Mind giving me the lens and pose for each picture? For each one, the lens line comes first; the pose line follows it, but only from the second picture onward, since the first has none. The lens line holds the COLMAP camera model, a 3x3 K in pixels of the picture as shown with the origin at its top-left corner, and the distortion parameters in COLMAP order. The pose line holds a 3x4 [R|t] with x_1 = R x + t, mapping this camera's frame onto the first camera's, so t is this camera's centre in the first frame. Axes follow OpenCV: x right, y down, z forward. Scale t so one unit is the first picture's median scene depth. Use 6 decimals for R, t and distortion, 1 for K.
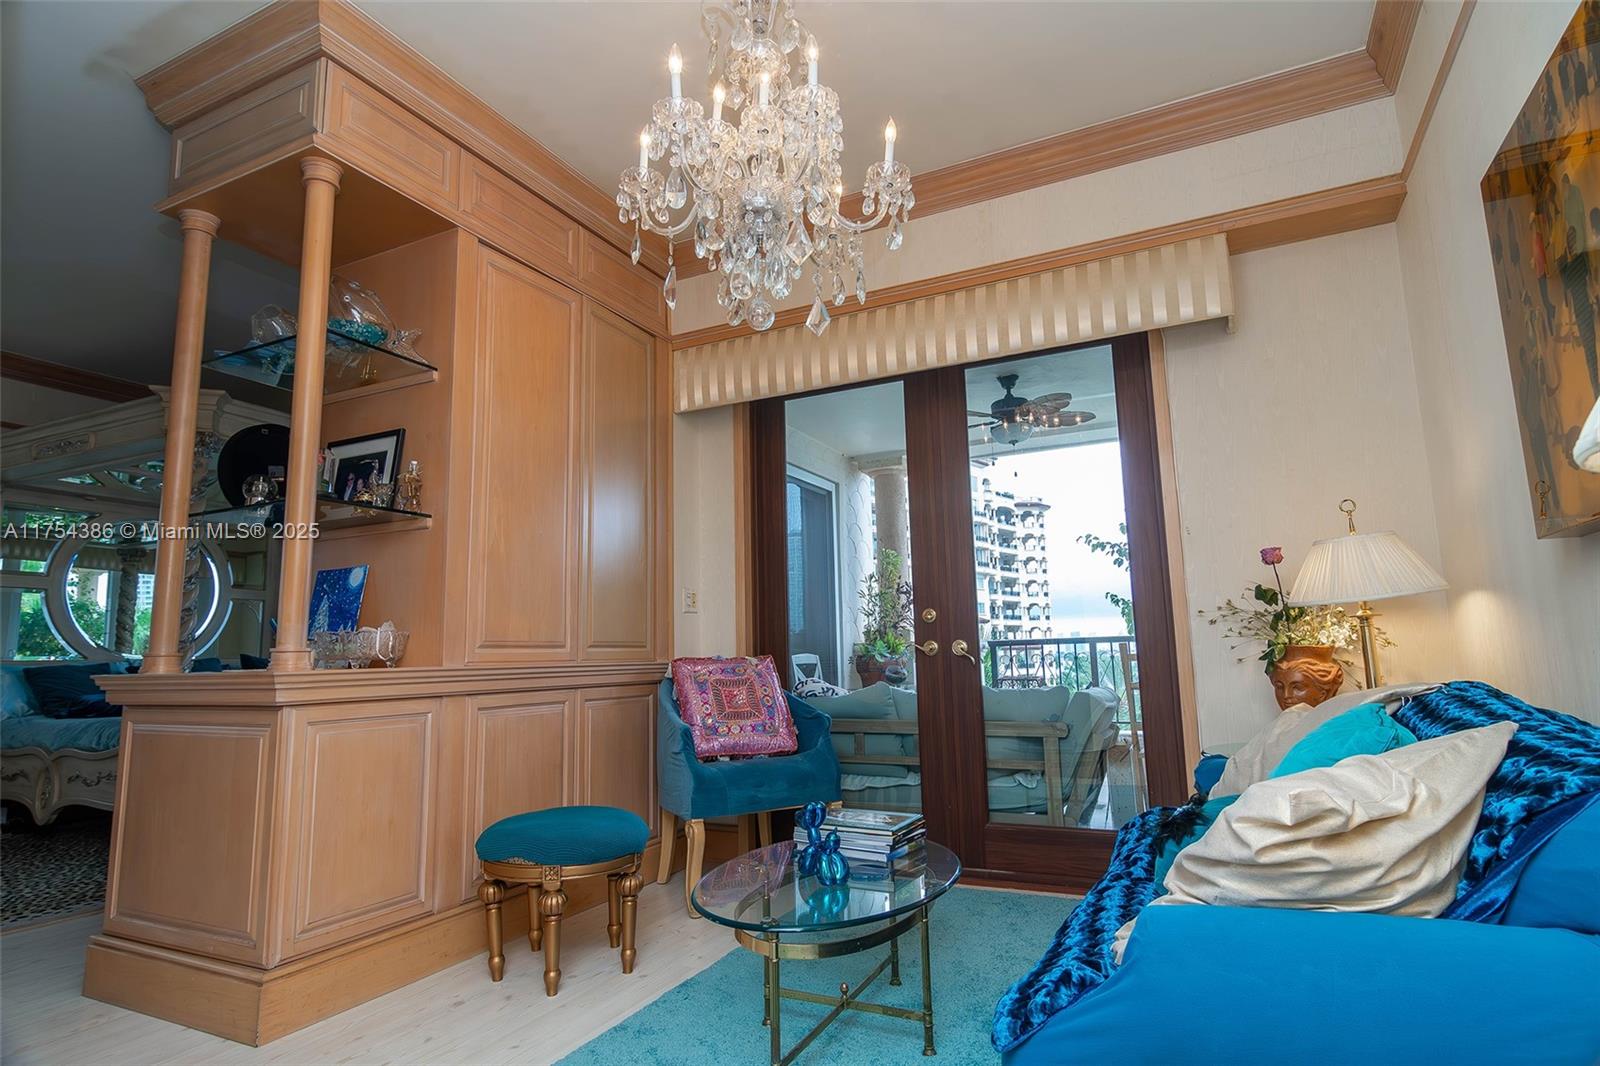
lens RADIAL K [[854.2, 0, 800.0], [0, 854.2, 533.0], [0, 0, 1]] dist [0.002064, 0.000015]
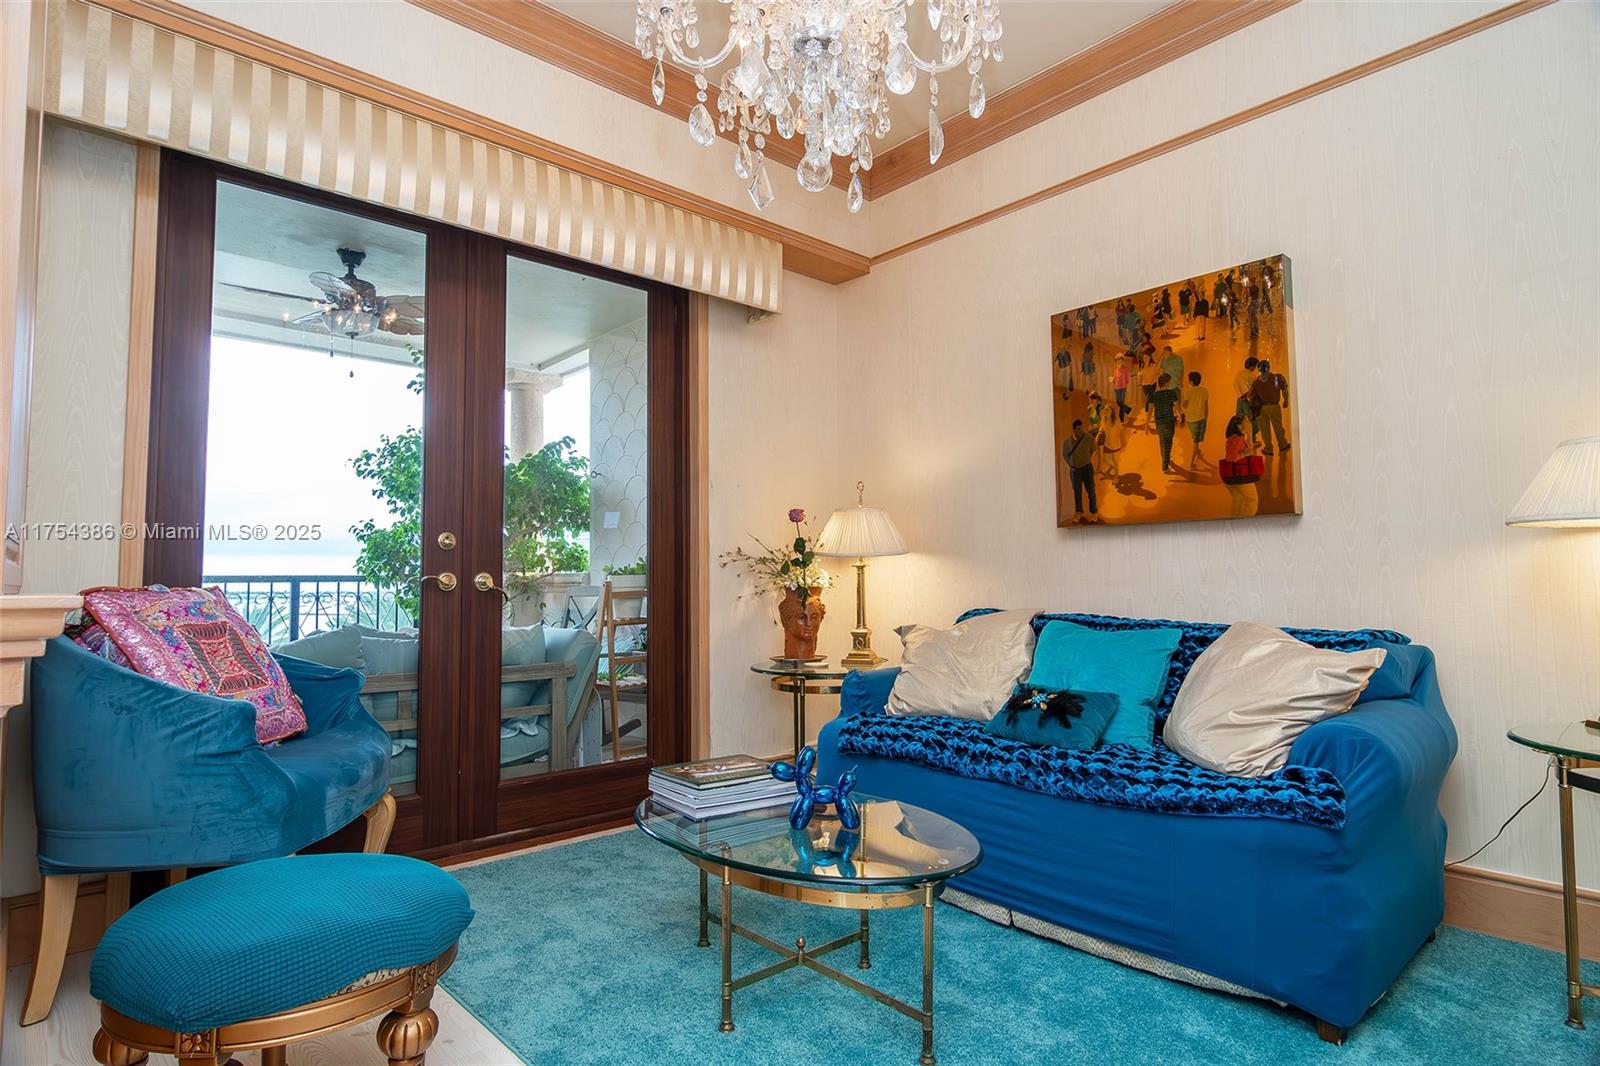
lens RADIAL K [[828.8, 0, 804.5], [0, 828.8, 567.7], [0, 0, 1]] dist [-0.046738, -0.000056]
pose [[0.339729, 0.043825, 0.939502, -0.466233], [-0.135173, 0.990818, 0.002660, 0.078497], [-0.930759, -0.127899, 0.342534, 0.447455]]
